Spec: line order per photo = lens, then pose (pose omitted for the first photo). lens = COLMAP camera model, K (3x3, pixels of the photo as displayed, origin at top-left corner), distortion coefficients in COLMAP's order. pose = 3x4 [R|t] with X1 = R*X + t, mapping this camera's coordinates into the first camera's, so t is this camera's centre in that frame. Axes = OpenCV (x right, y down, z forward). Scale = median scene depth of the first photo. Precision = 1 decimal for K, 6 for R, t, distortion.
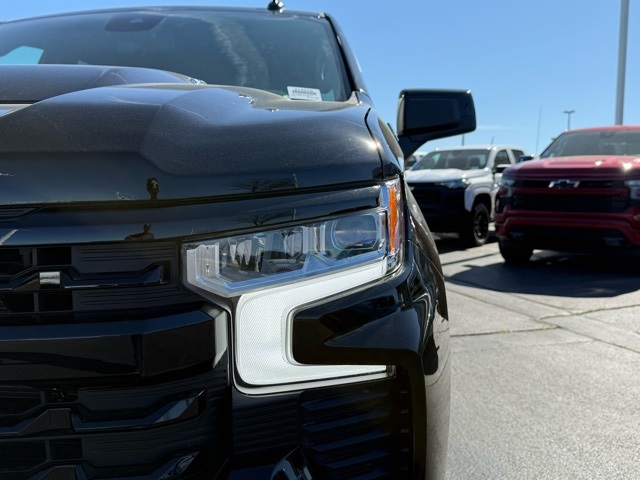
lens RADIAL K [[662.0, 0, 321.9], [0, 662.0, 243.8], [0, 0, 1]] dist [0.061847, 0.000000]
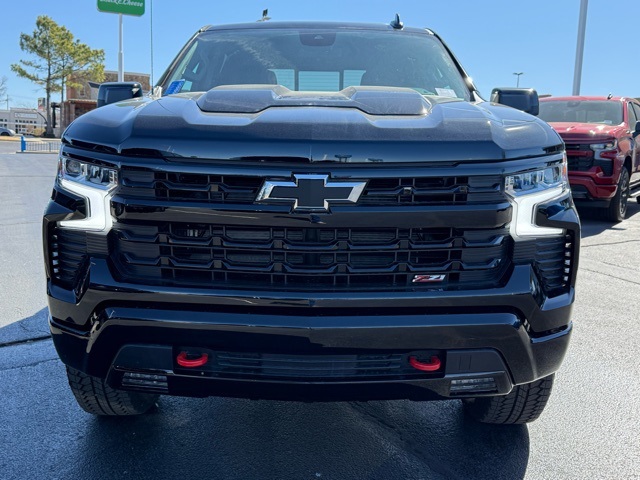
lens RADIAL K [[662.0, 0, 318.5], [0, 662.0, 235.2], [0, 0, 1]] dist [0.061847, 0.000000]
pose [[0.997031, 0.008642, 0.076521, -0.354454], [-0.012771, 0.998479, 0.053641, 0.031200], [-0.075941, -0.054459, 0.995624, -0.484530]]
